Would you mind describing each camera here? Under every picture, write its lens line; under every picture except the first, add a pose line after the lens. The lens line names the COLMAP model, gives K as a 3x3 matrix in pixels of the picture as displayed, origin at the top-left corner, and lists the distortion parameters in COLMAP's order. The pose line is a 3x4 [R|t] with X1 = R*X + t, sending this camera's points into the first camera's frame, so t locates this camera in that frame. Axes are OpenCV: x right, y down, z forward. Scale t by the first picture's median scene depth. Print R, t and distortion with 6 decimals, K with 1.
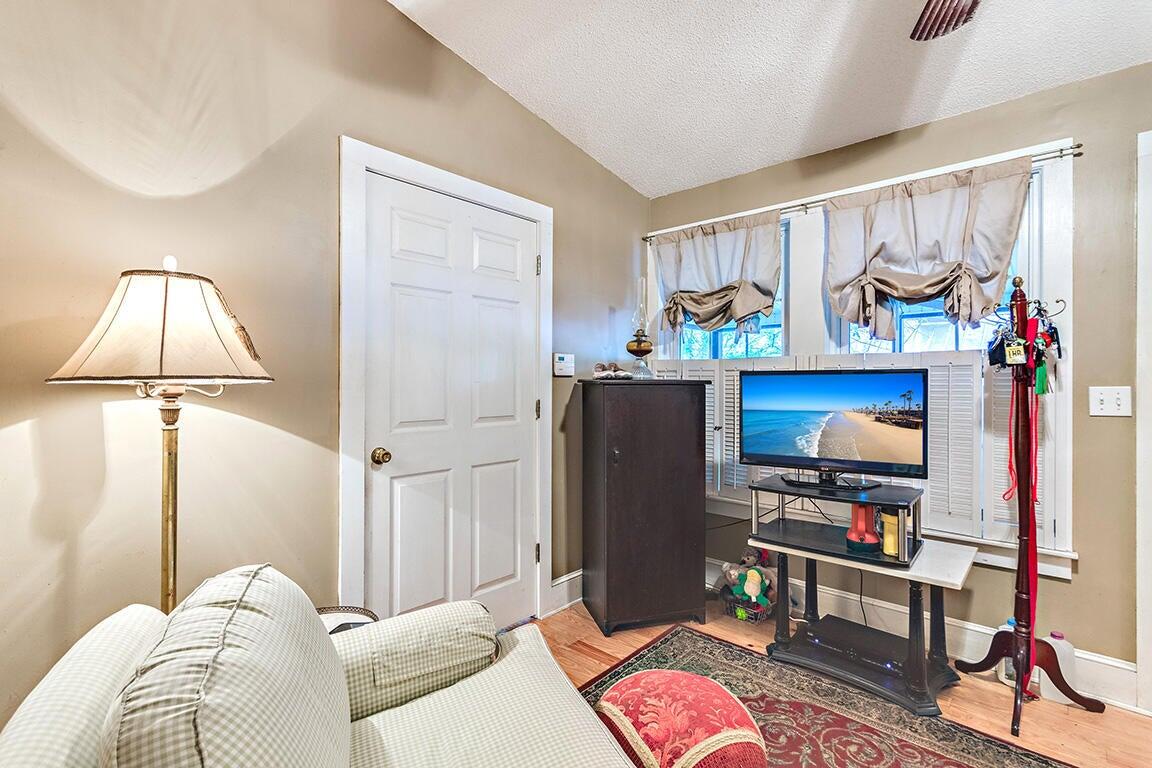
lens RADIAL K [[536.2, 0, 579.8], [0, 536.2, 379.9], [0, 0, 1]] dist [0.004954, -0.000101]
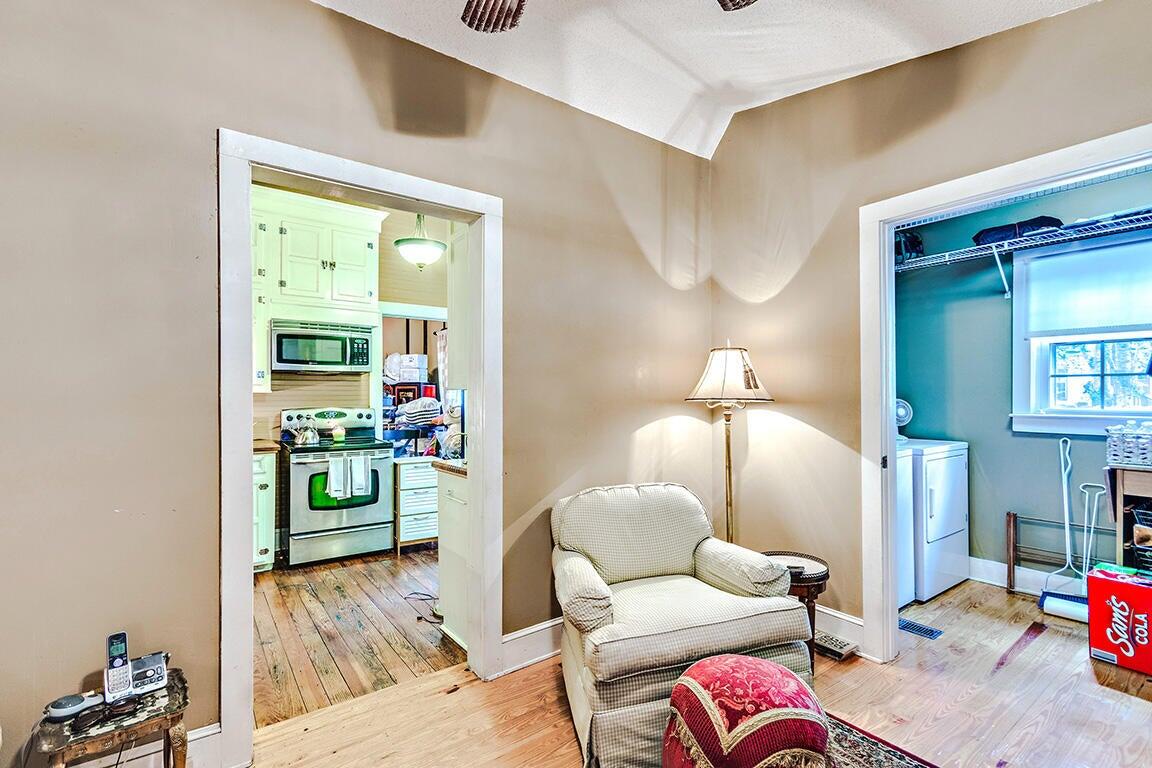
lens RADIAL K [[536.2, 0, 579.8], [0, 536.2, 379.9], [0, 0, 1]] dist [0.004954, -0.000101]
pose [[-0.204202, -0.034997, -0.978303, 1.094869], [0.013527, 0.999164, -0.038567, -0.003250], [0.978835, -0.021109, -0.203558, 0.700756]]
